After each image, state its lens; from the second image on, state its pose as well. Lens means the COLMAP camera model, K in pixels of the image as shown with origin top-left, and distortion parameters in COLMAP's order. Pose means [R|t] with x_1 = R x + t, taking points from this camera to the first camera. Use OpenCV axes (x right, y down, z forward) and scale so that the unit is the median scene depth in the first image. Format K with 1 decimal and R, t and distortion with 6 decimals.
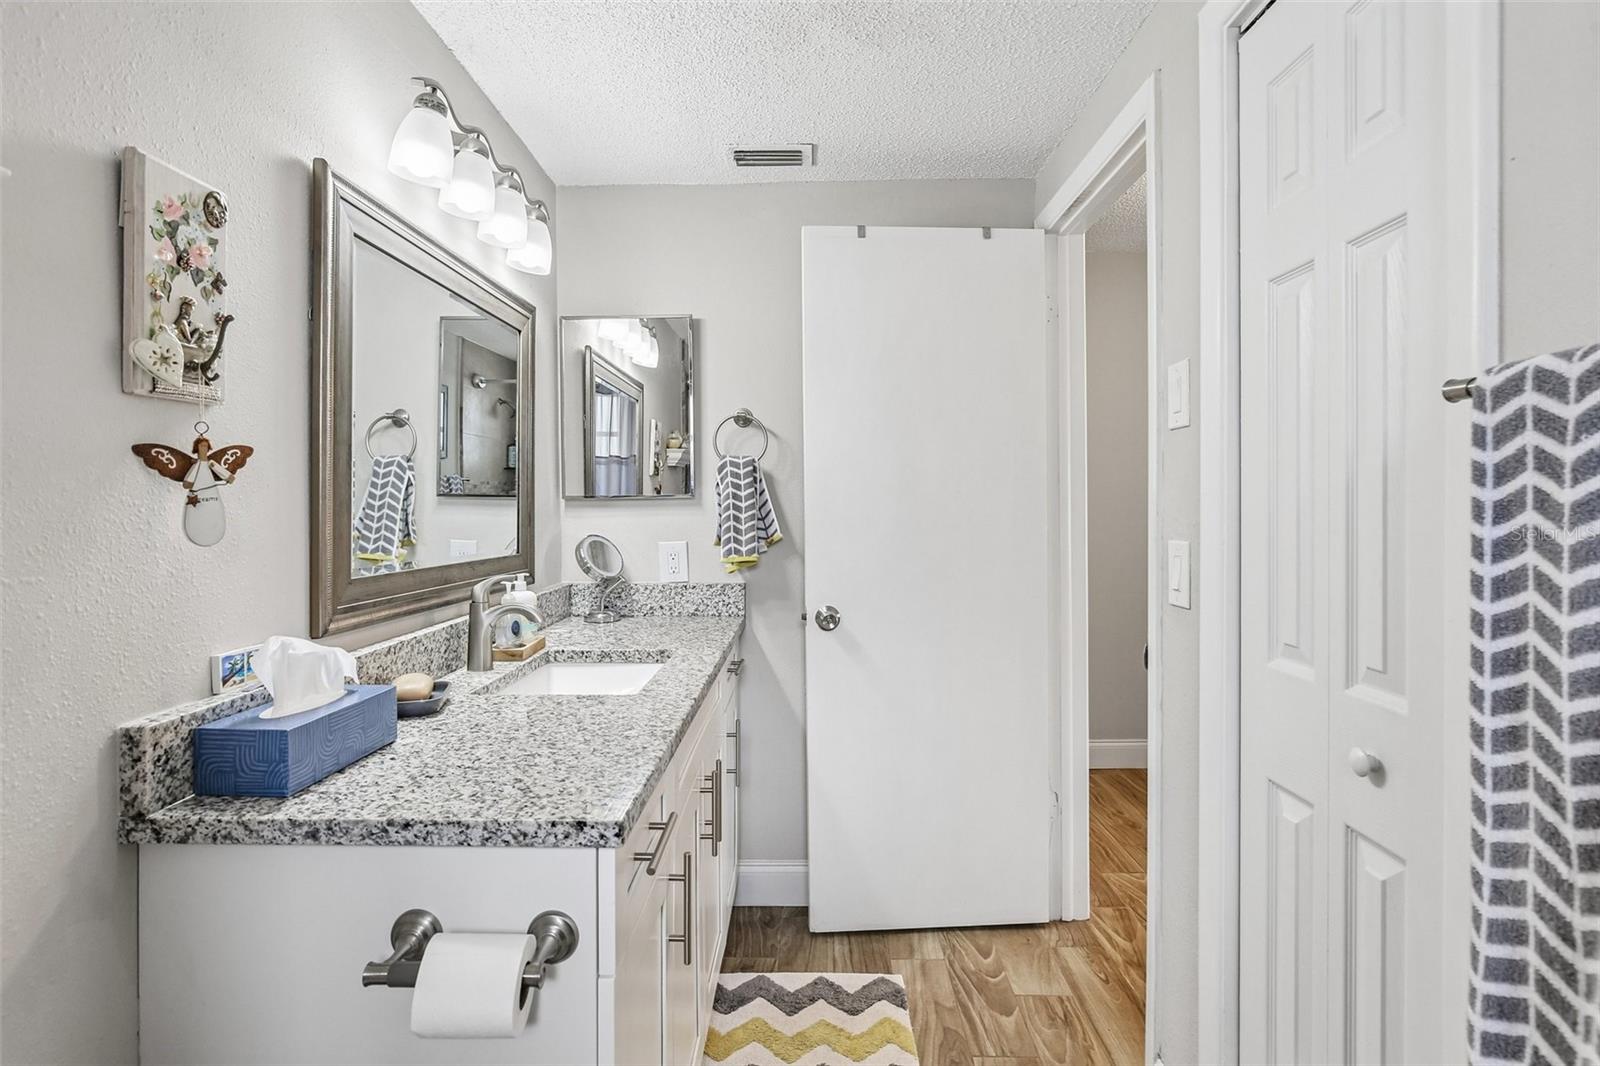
lens RADIAL K [[750.4, 0, 800.2], [0, 750.4, 513.5], [0, 0, 1]] dist [-0.025169, 0.000582]
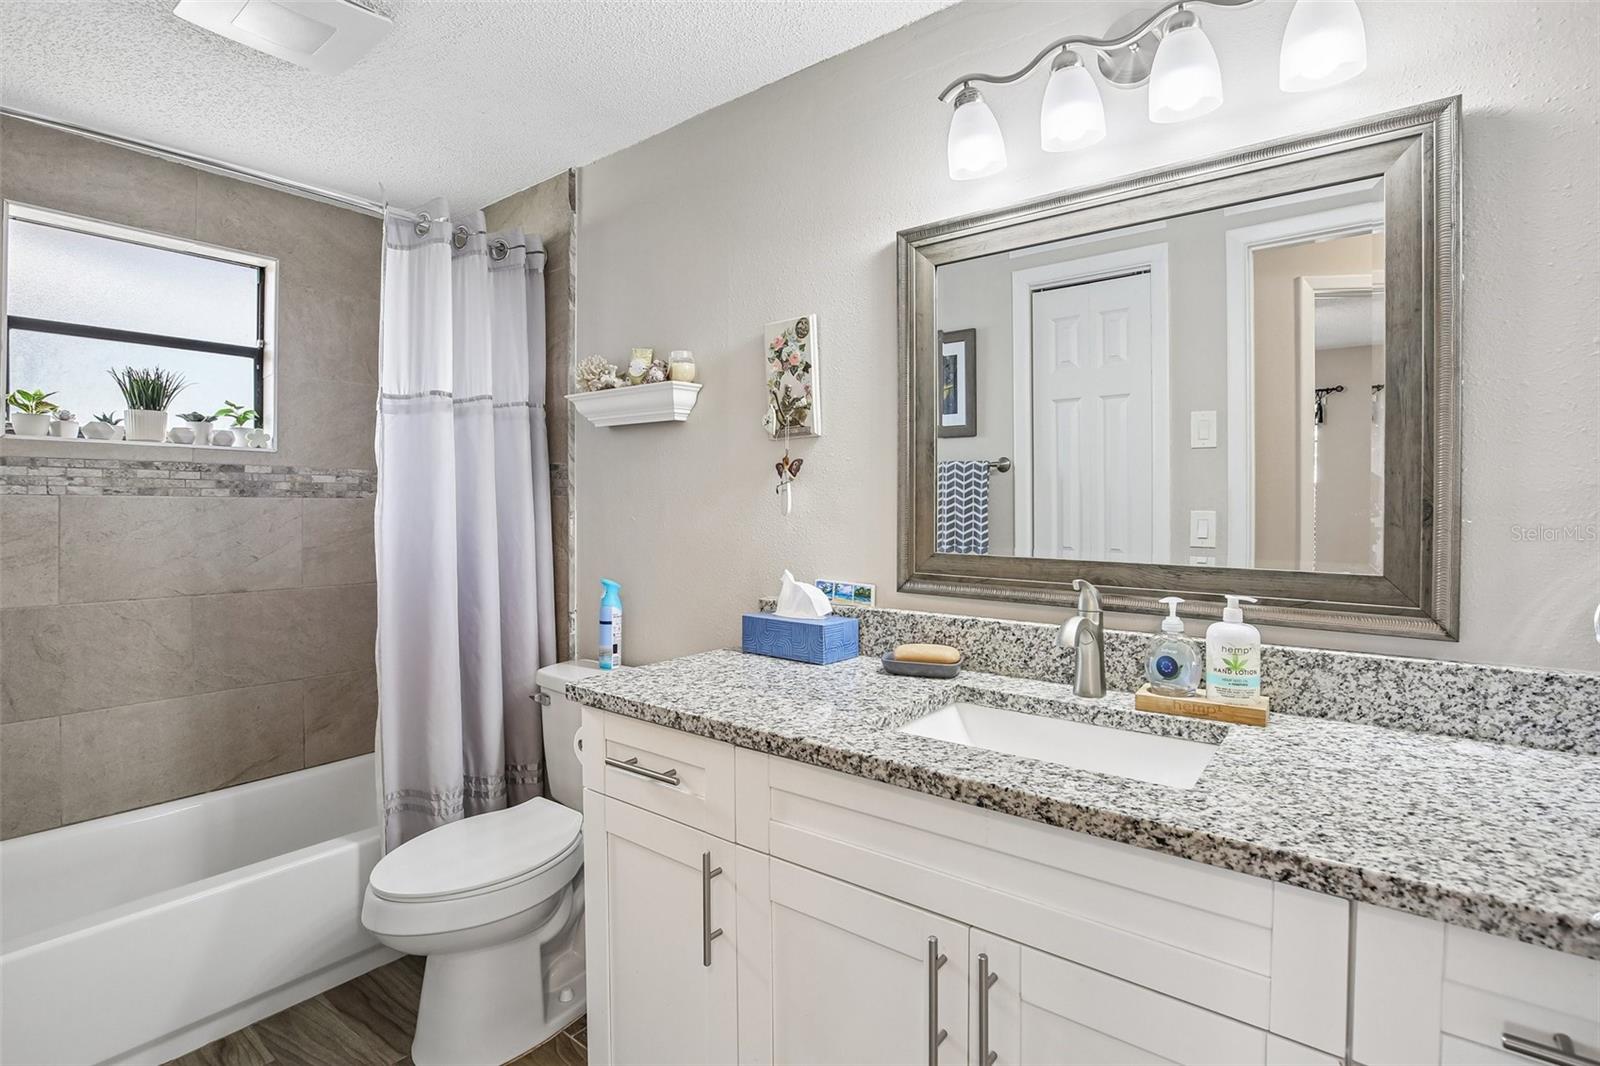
lens RADIAL K [[753.7, 0, 800.0], [0, 753.7, 533.0], [0, 0, 1]] dist [-0.032325, 0.000964]
pose [[-0.596573, 0.034940, -0.801798, 0.687970], [-0.006784, 0.998797, 0.048572, -0.004186], [0.802530, 0.034416, -0.595618, 2.094035]]
